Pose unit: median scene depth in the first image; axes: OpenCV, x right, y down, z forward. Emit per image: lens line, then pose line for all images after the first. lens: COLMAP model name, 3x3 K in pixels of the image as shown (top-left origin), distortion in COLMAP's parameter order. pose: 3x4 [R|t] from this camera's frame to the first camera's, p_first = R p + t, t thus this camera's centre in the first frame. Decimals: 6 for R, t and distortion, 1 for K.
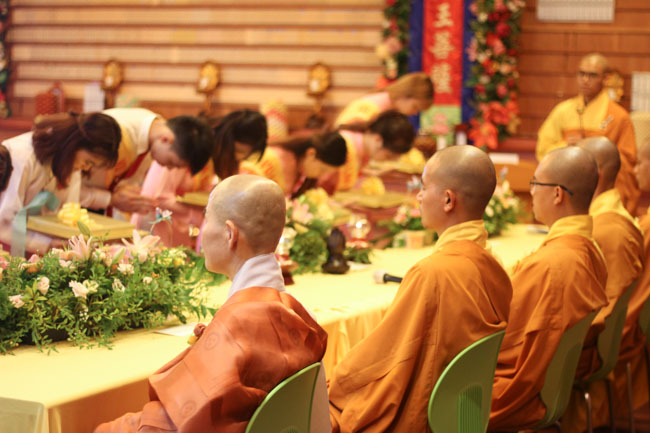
lens RADIAL K [[1526.3, 0, 325.0], [0, 1526.3, 216.5], [0, 0, 1]] dist [0.090652, 0.056768]
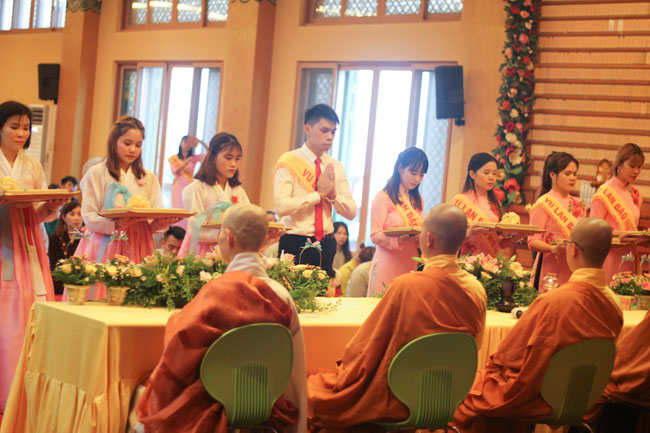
lens RADIAL K [[1510.2, 0, 325.0], [0, 1510.2, 216.5], [0, 0, 1]] dist [-0.097803, -0.182845]
pose [[0.891383, 0.070796, -0.447687, 0.648100], [-0.101832, 0.993756, -0.045607, 0.044973], [0.441663, 0.086242, 0.893027, -0.344728]]
